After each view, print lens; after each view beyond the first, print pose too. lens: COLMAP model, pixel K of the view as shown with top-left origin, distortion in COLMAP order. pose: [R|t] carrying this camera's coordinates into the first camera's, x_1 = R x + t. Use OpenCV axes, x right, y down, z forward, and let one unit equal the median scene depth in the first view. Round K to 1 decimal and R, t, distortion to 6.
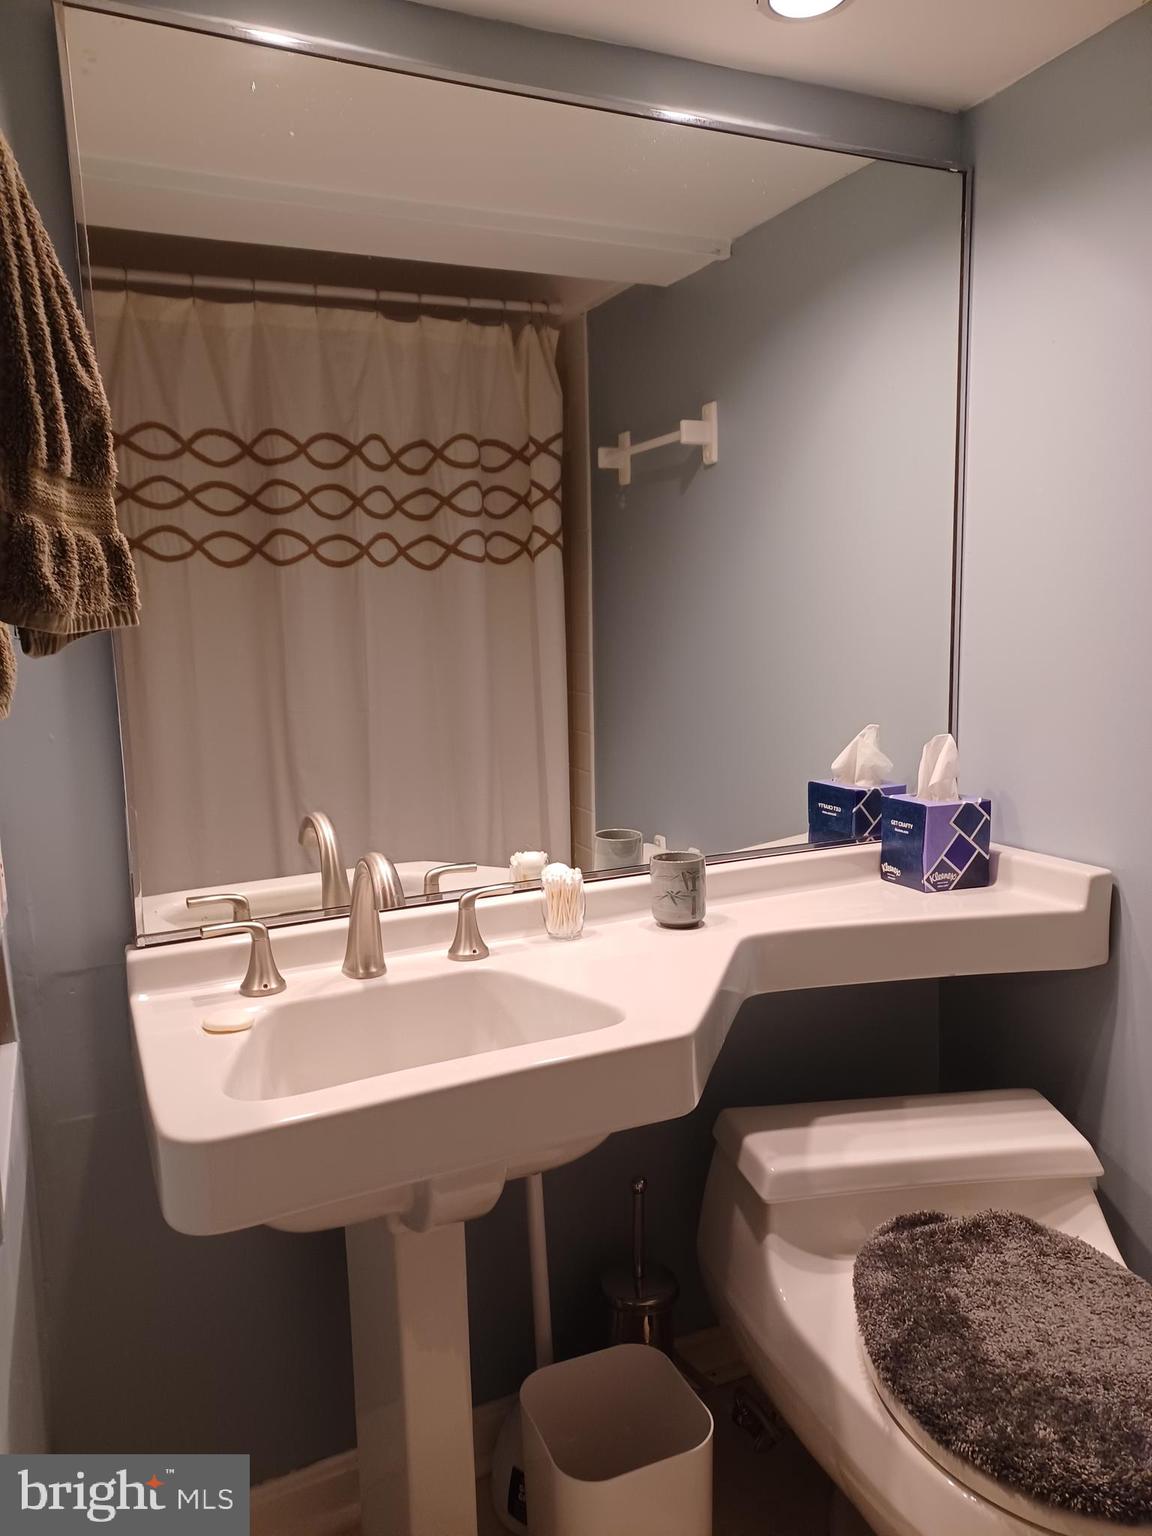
lens RADIAL K [[1127.1, 0, 577.1], [0, 1127.1, 763.1], [0, 0, 1]] dist [0.013209, 0.023672]
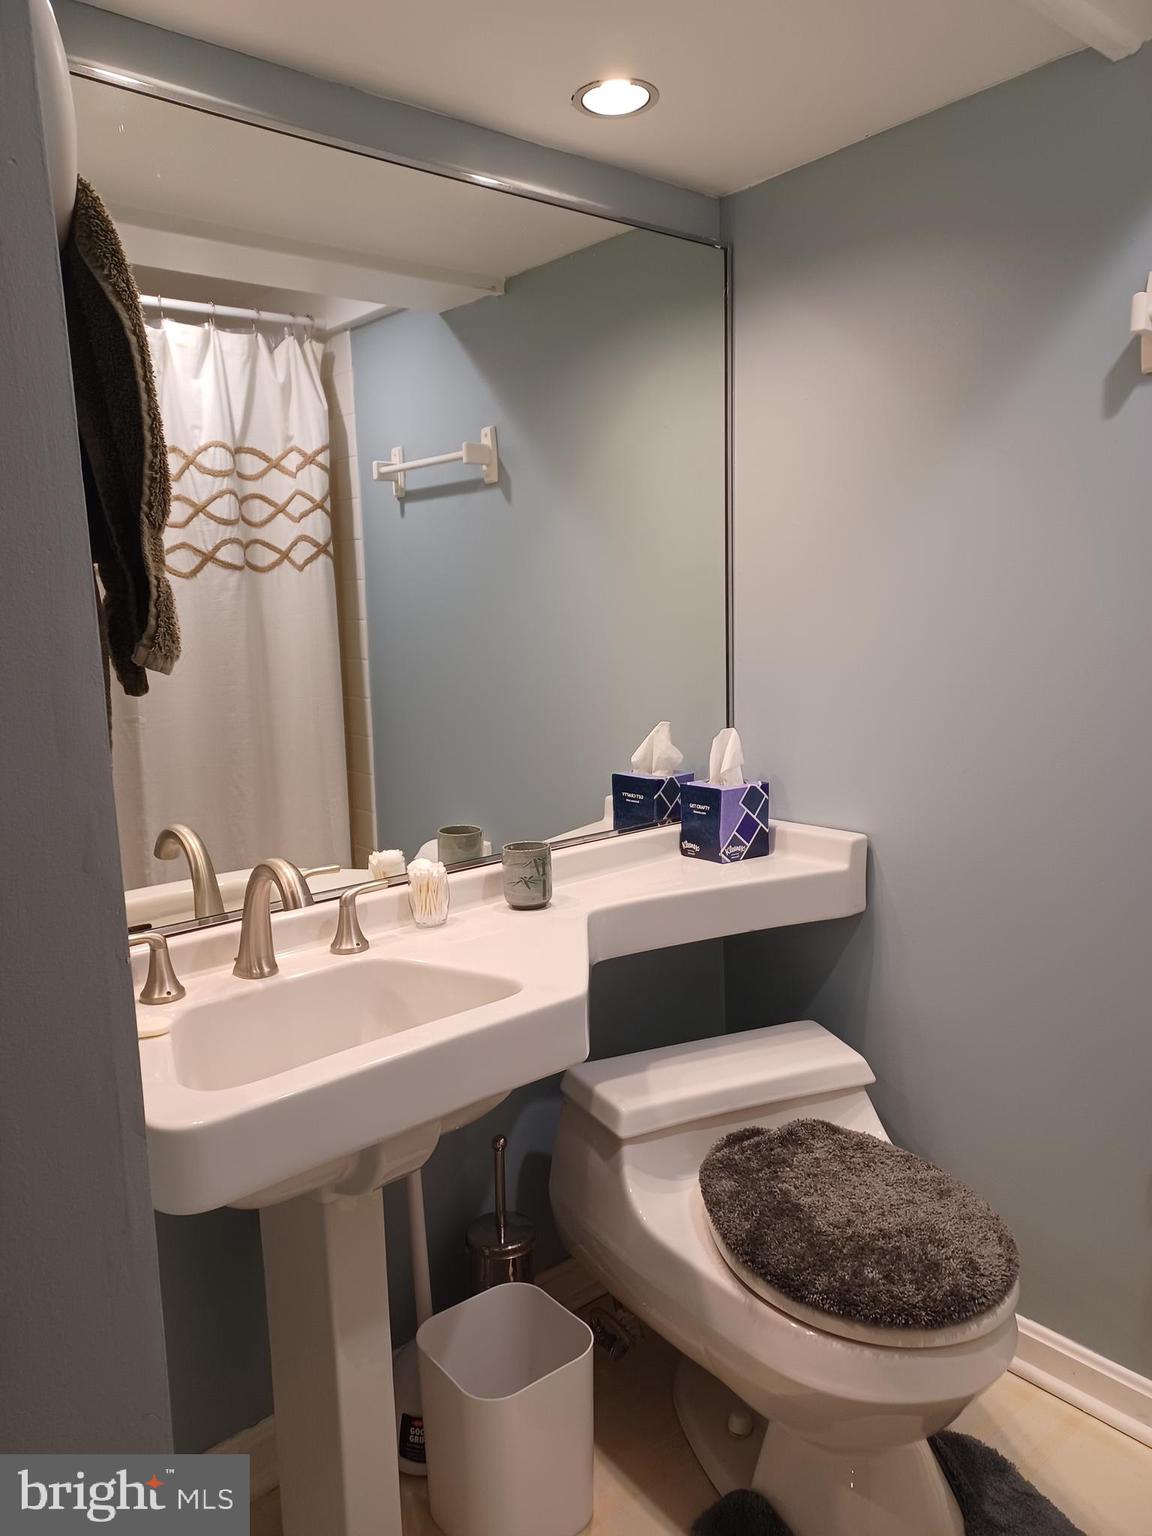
lens RADIAL K [[1127.1, 0, 576.4], [0, 1127.1, 765.6], [0, 0, 1]] dist [0.013209, 0.023672]
pose [[0.964049, -0.044703, 0.261937, -0.155196], [0.043248, 0.999000, 0.011318, -0.007555], [-0.262181, 0.000418, 0.965019, -0.097728]]
